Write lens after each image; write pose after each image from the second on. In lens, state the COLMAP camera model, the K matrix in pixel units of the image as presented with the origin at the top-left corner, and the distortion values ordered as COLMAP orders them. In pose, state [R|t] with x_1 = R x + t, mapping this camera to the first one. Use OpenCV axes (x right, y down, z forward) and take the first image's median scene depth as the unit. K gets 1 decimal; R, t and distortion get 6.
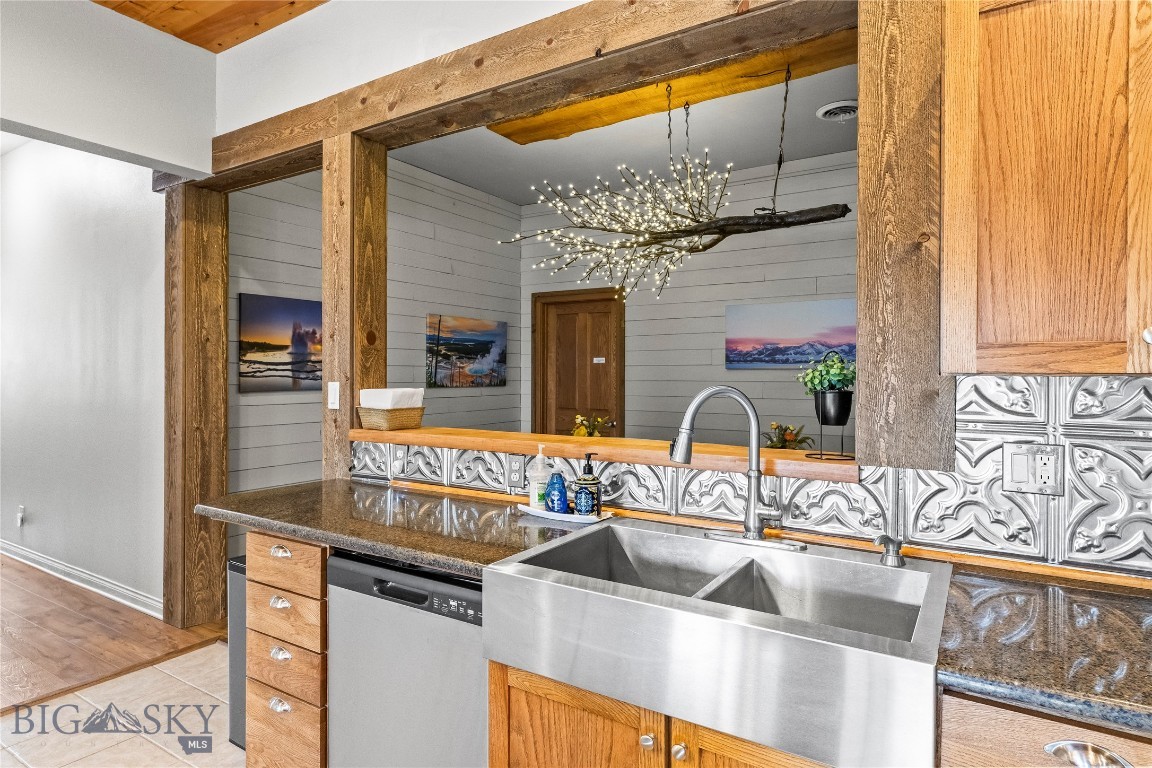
lens RADIAL K [[646.5, 0, 574.8], [0, 646.5, 380.7], [0, 0, 1]] dist [0.001189, -0.000015]
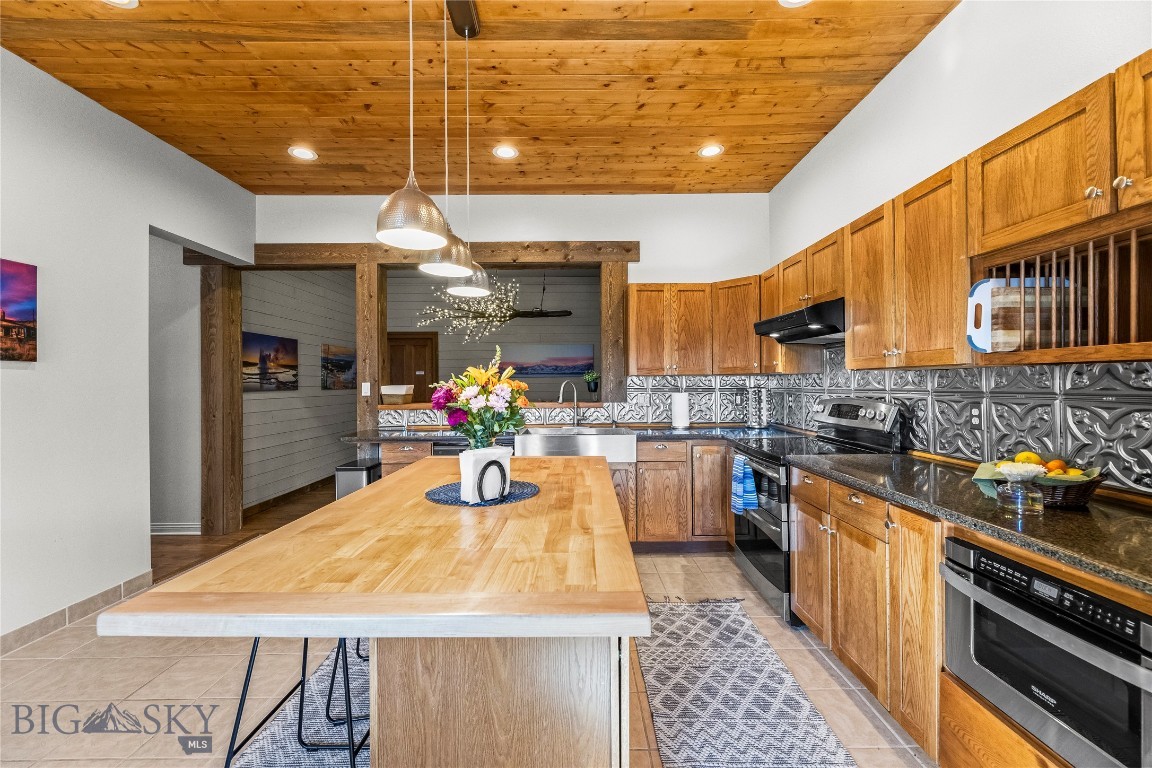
lens RADIAL K [[461.5, 0, 577.5], [0, 461.5, 382.2], [0, 0, 1]] dist [-0.000388, -0.000015]
pose [[0.843603, -0.009039, 0.536891, -0.497027], [0.016523, 0.999822, -0.009128, 0.020983], [-0.536713, 0.016571, 0.843602, -0.500664]]
